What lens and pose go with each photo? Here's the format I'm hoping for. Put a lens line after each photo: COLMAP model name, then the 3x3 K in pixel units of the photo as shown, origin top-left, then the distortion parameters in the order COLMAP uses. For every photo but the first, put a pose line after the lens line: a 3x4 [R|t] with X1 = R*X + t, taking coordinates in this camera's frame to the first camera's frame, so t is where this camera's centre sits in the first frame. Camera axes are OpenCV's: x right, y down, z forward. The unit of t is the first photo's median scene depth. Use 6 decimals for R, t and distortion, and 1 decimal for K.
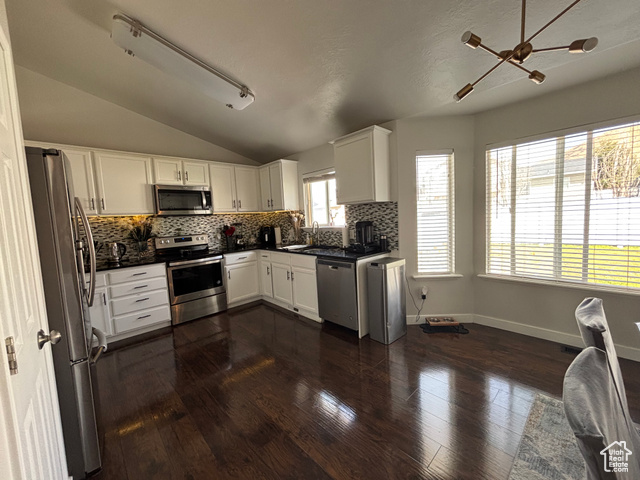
lens RADIAL K [[254.1, 0, 320.3], [0, 254.1, 237.9], [0, 0, 1]] dist [0.003239, -0.000035]
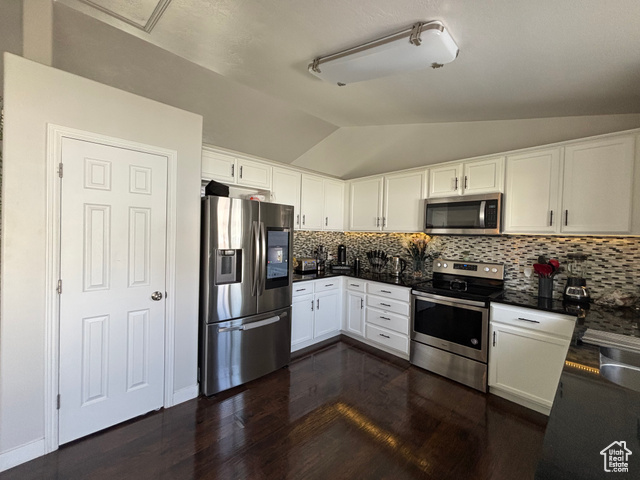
lens RADIAL K [[254.1, 0, 320.3], [0, 254.1, 238.4], [0, 0, 1]] dist [0.003239, -0.000035]
pose [[0.037901, 0.062968, -0.997296, 0.213651], [-0.118315, 0.991275, 0.058092, -0.076691], [0.992253, 0.115794, 0.045020, 0.581892]]
